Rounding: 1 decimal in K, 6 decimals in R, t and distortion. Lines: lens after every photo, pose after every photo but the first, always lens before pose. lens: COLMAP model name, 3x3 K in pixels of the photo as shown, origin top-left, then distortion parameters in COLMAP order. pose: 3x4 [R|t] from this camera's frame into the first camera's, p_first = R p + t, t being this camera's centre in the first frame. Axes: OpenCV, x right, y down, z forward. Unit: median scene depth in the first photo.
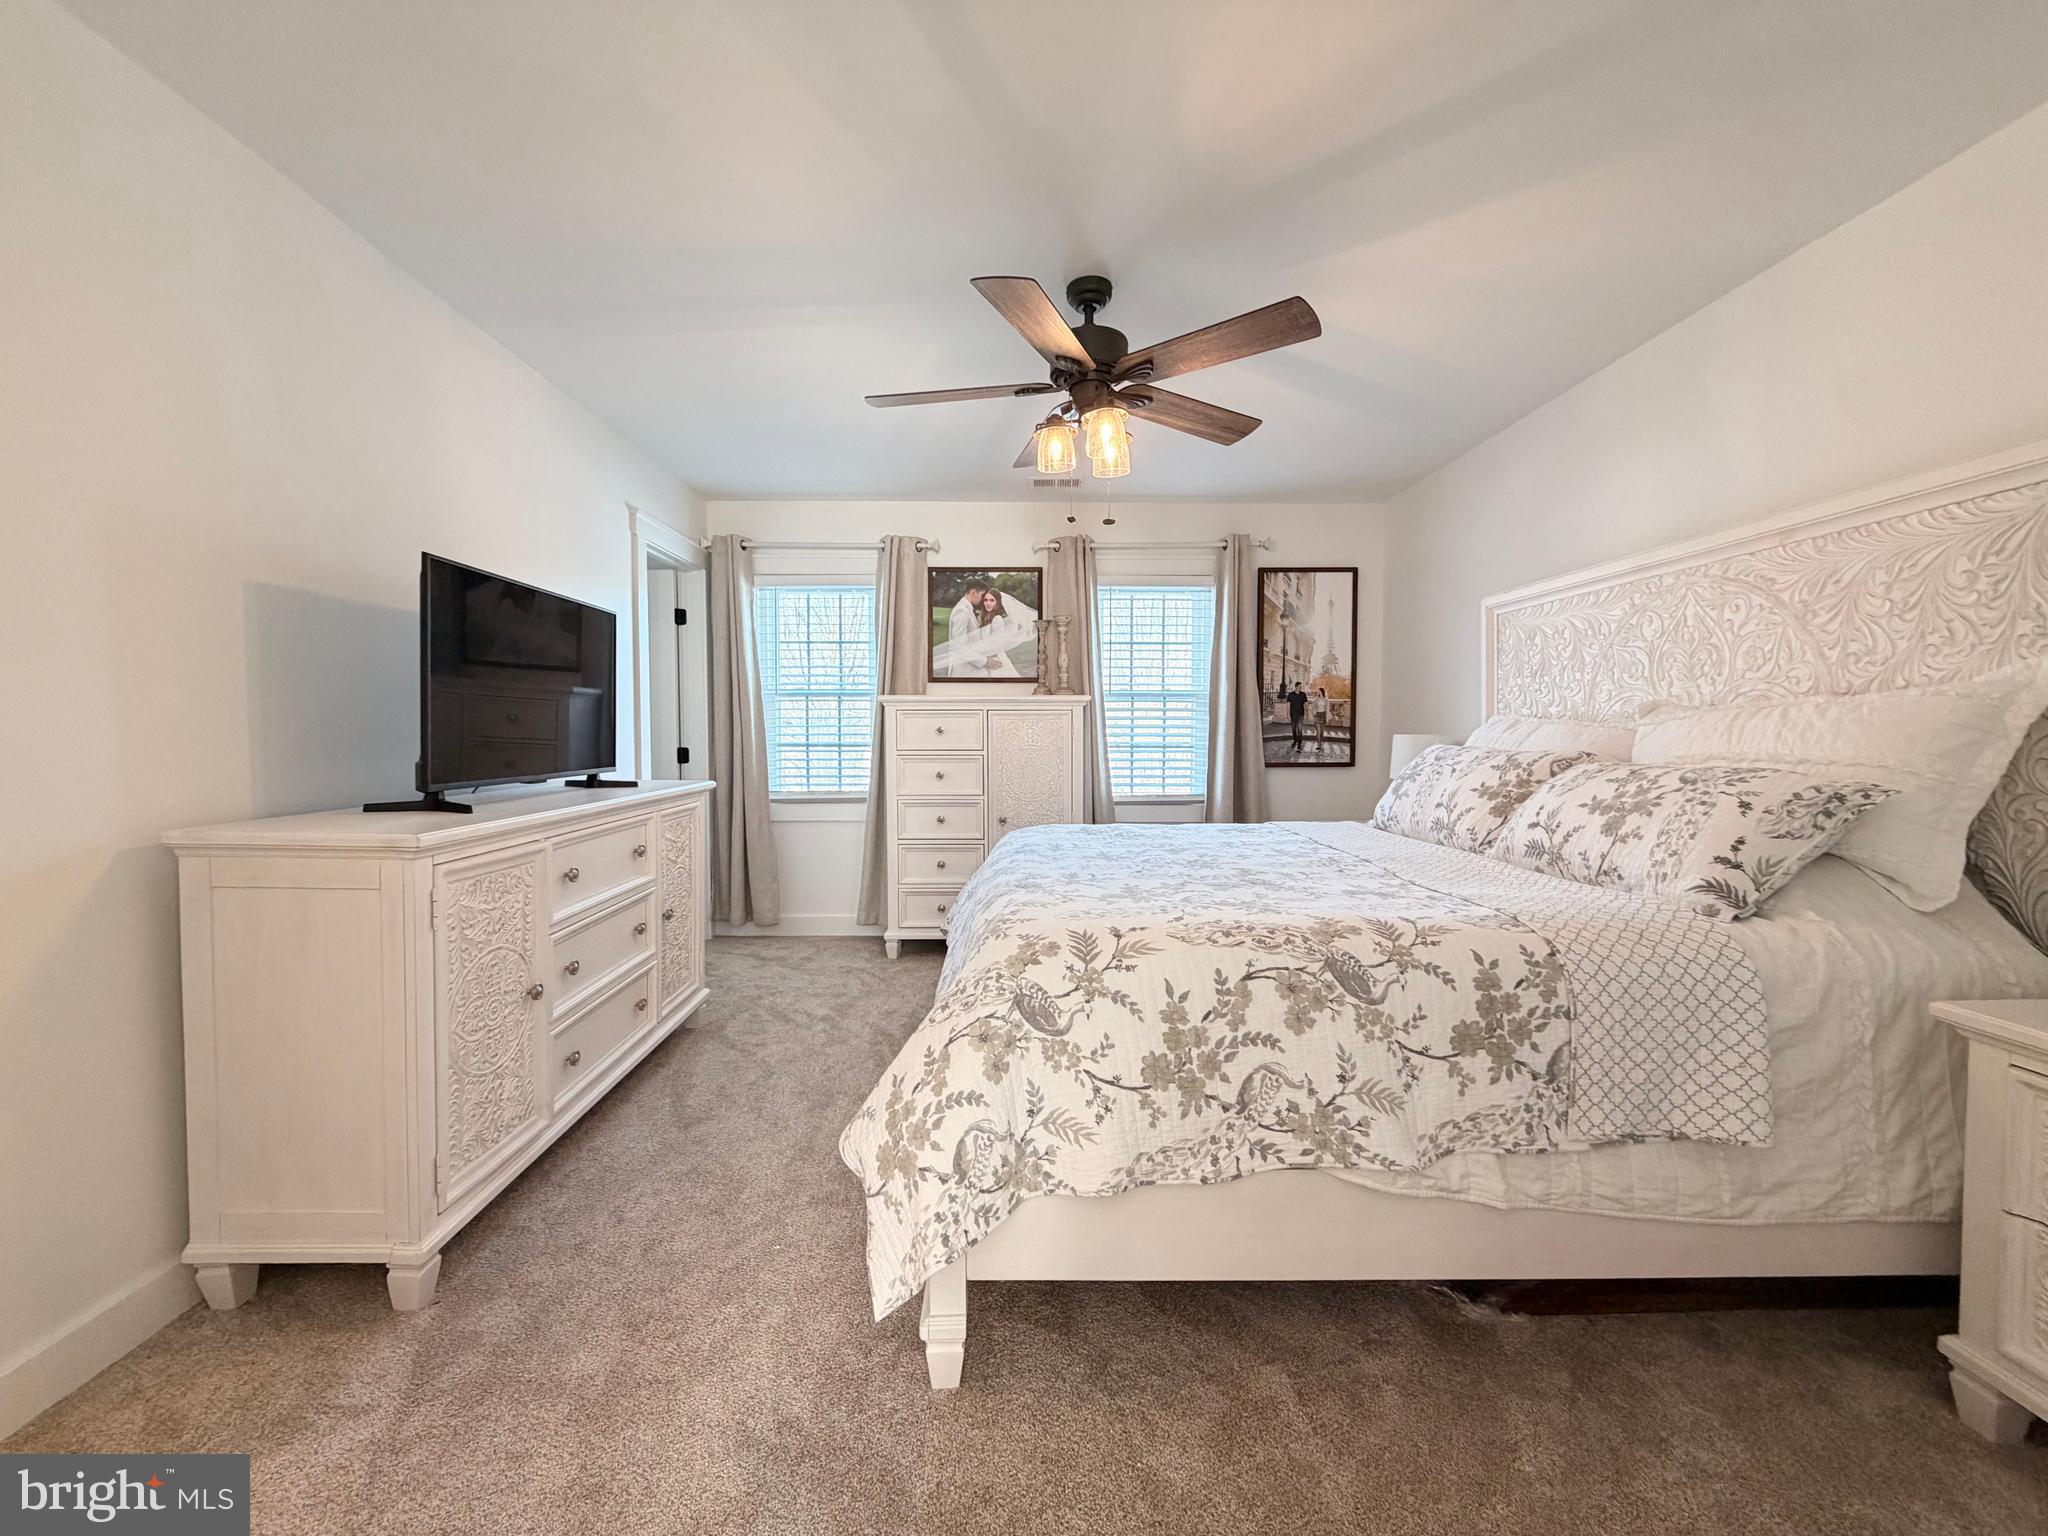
lens RADIAL K [[818.8, 0, 1013.4], [0, 818.8, 761.9], [0, 0, 1]] dist [0.001329, 0.000140]
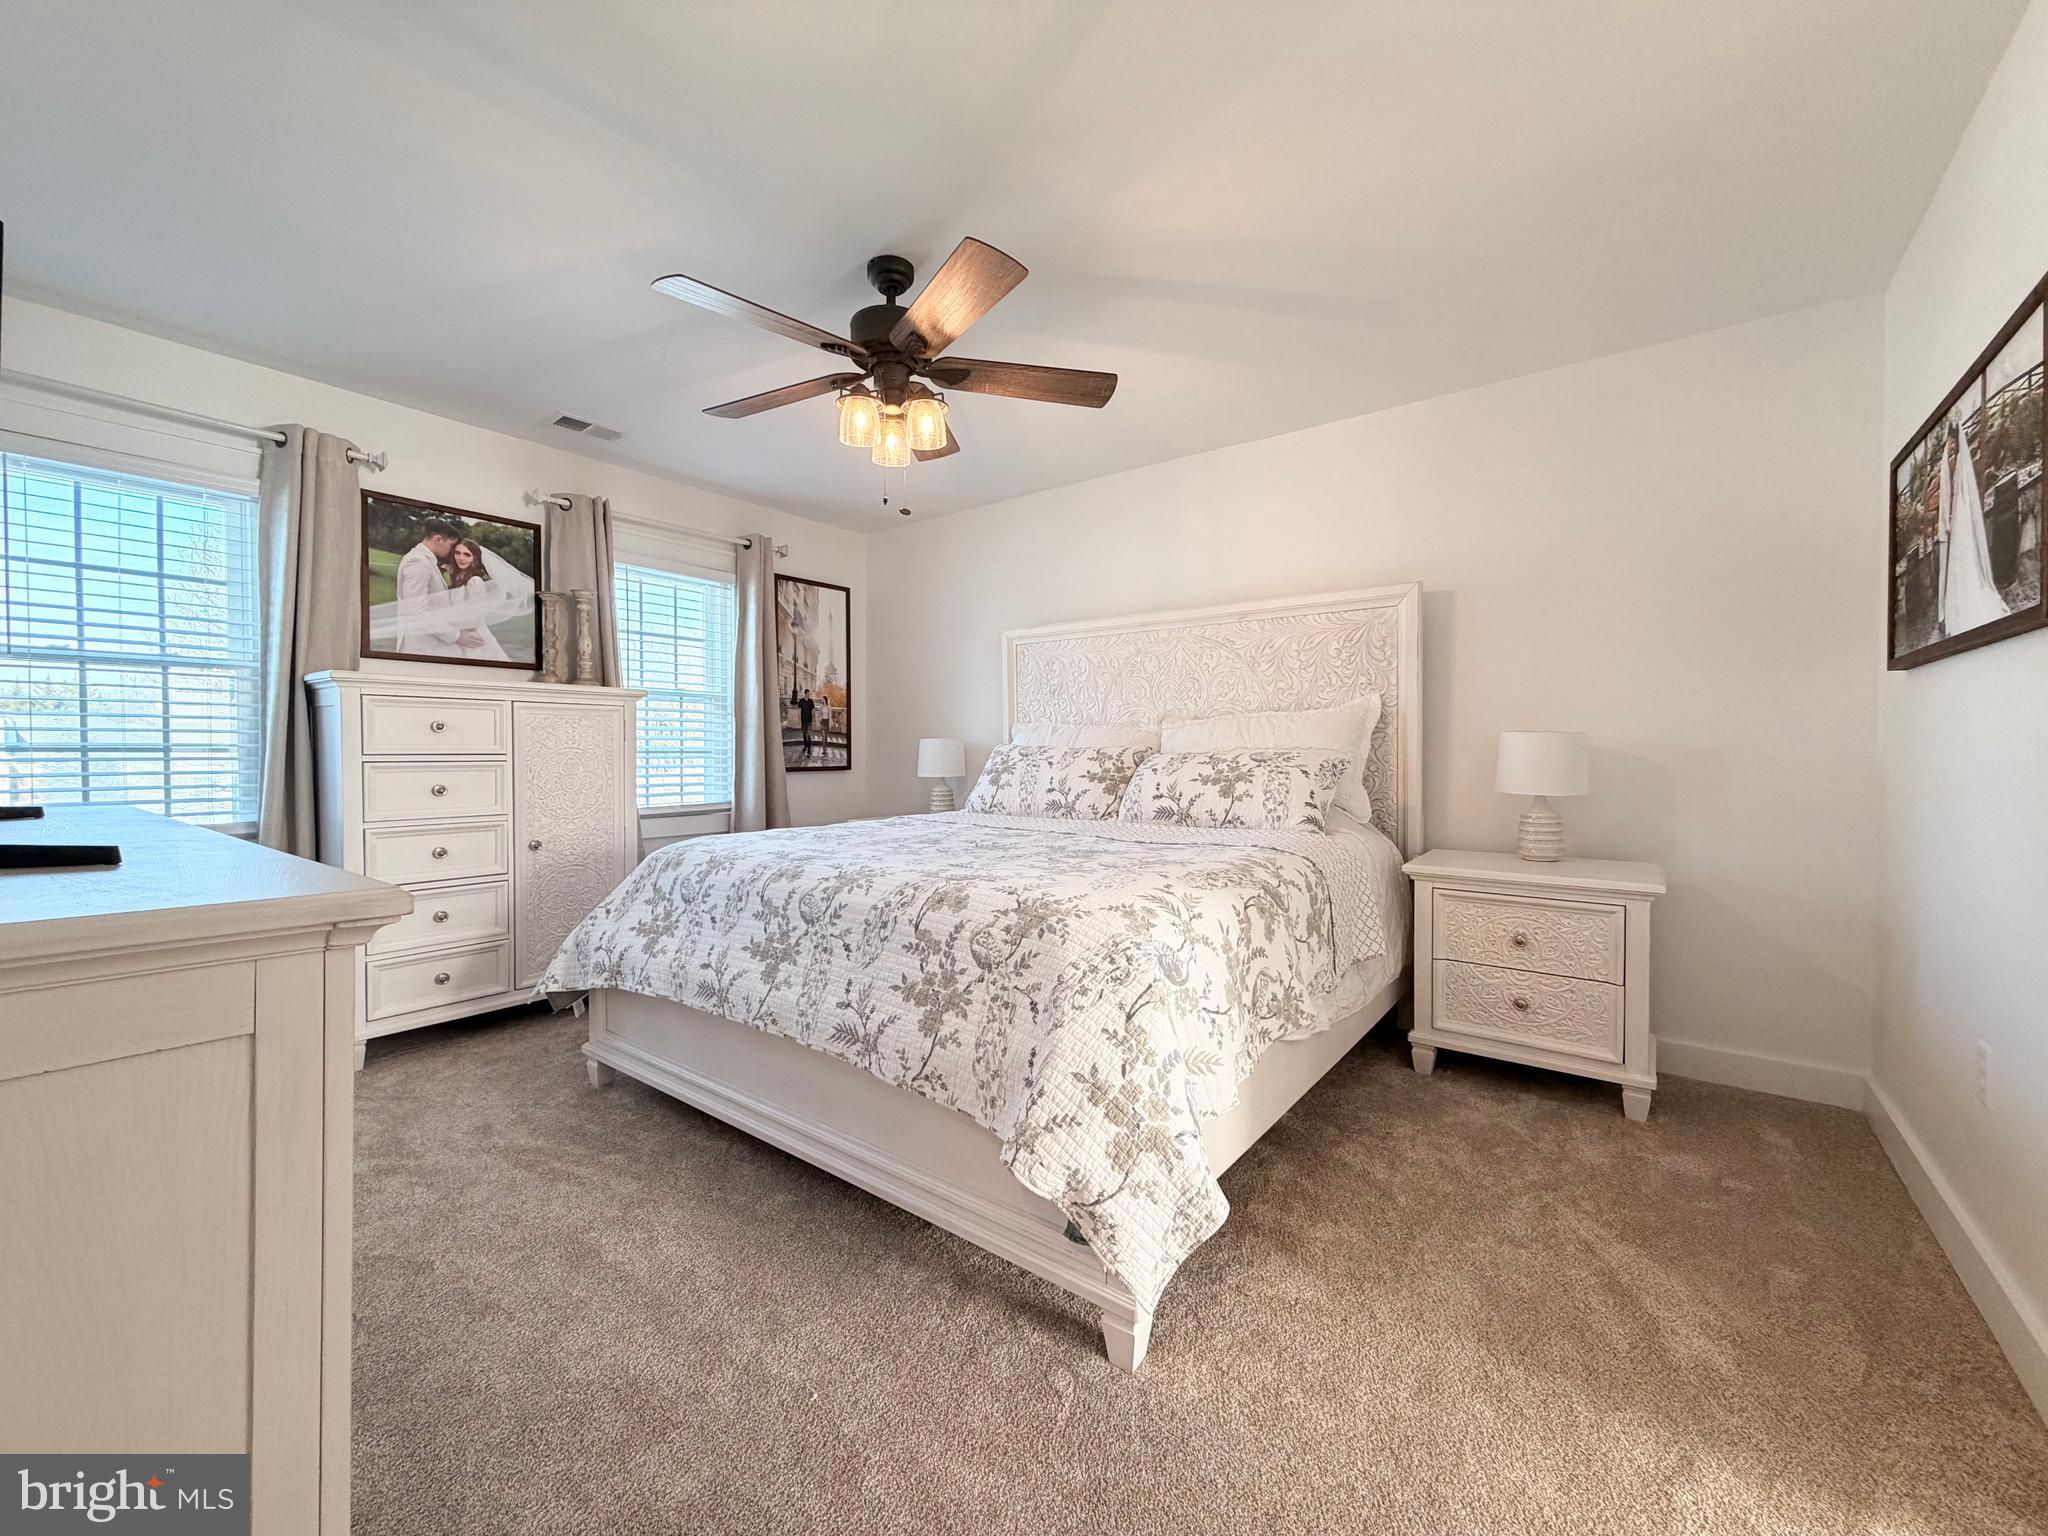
lens RADIAL K [[818.8, 0, 1013.4], [0, 818.8, 761.9], [0, 0, 1]] dist [0.001329, 0.000140]
pose [[0.618197, -0.009634, 0.785965, -0.308976], [0.027449, 0.999580, -0.009338, 0.011456], [-0.785544, 0.027347, 0.618201, 0.156128]]
